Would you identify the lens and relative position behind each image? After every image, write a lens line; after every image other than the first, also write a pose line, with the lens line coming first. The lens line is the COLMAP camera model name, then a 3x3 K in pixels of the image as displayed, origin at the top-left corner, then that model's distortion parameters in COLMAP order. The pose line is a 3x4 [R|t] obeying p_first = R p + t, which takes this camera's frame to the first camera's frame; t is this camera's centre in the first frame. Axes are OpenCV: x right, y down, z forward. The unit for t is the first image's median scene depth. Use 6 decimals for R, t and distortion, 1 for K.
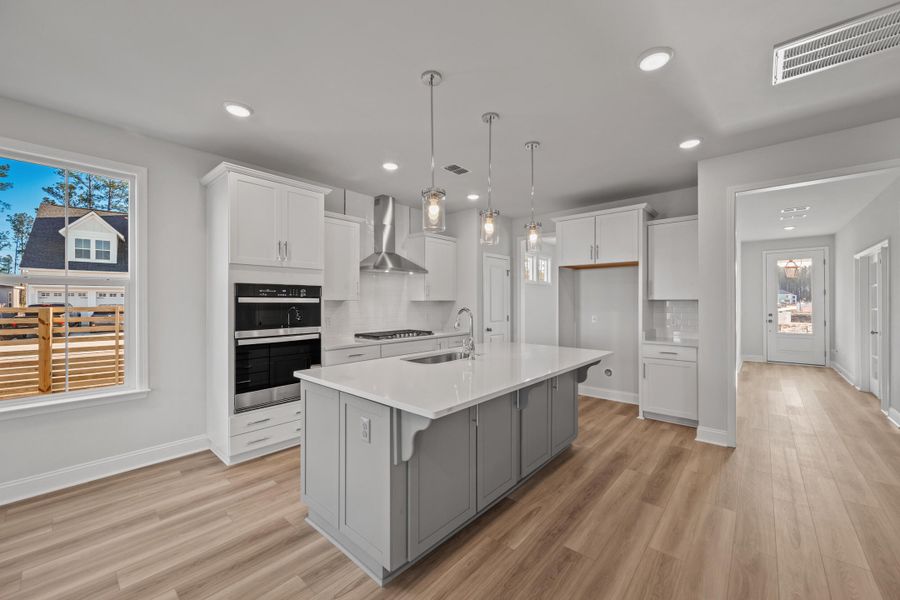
lens RADIAL K [[353.4, 0, 452.6], [0, 353.4, 301.9], [0, 0, 1]] dist [0.000486, 0.000034]
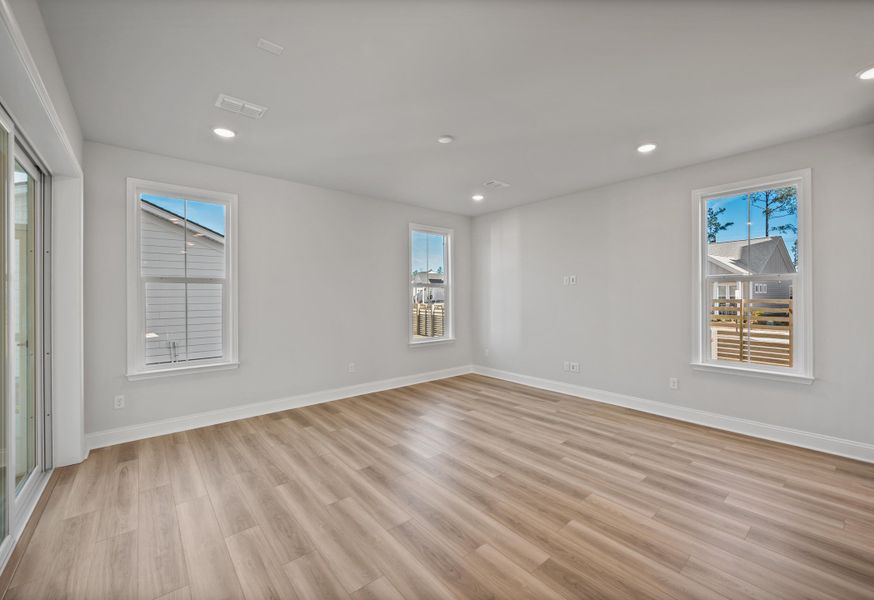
lens RADIAL K [[362.7, 0, 461.5], [0, 362.7, 297.3], [0, 0, 1]] dist [0.021330, -0.000137]
pose [[-0.109201, 0.004007, -0.994012, 0.304680], [0.000320, 0.999992, 0.003996, 0.003611], [0.994020, 0.000118, -0.109201, 0.070443]]
